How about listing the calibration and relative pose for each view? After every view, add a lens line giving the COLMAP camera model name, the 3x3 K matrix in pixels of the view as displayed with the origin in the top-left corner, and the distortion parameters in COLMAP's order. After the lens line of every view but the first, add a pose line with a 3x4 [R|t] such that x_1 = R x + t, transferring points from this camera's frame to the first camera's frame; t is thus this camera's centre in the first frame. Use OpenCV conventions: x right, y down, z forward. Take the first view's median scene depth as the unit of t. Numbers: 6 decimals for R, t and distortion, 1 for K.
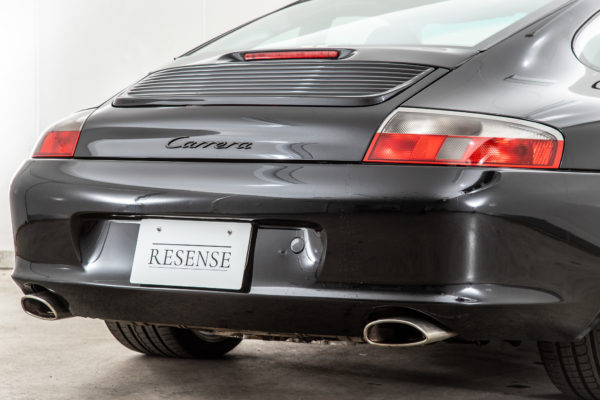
lens RADIAL K [[1591.2, 0, 299.9], [0, 1591.2, 199.5], [0, 0, 1]] dist [0.455810, 0.000000]
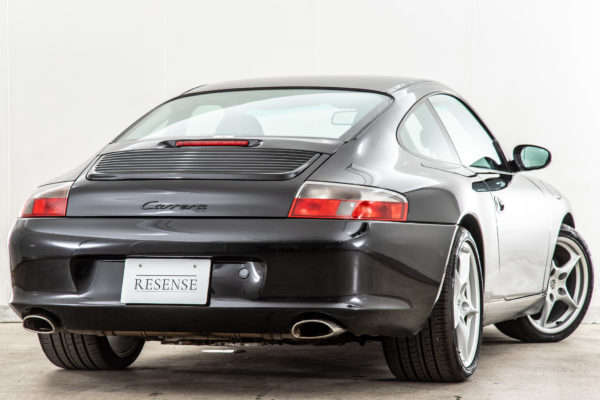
lens RADIAL K [[1875.5, 0, 304.0], [0, 1875.5, 195.4], [0, 0, 1]] dist [0.558334, 0.000000]
pose [[0.975815, -0.006305, 0.218505, -0.322829], [0.013999, 0.999335, -0.033681, 0.015204], [-0.218147, 0.035925, 0.975254, -0.720157]]
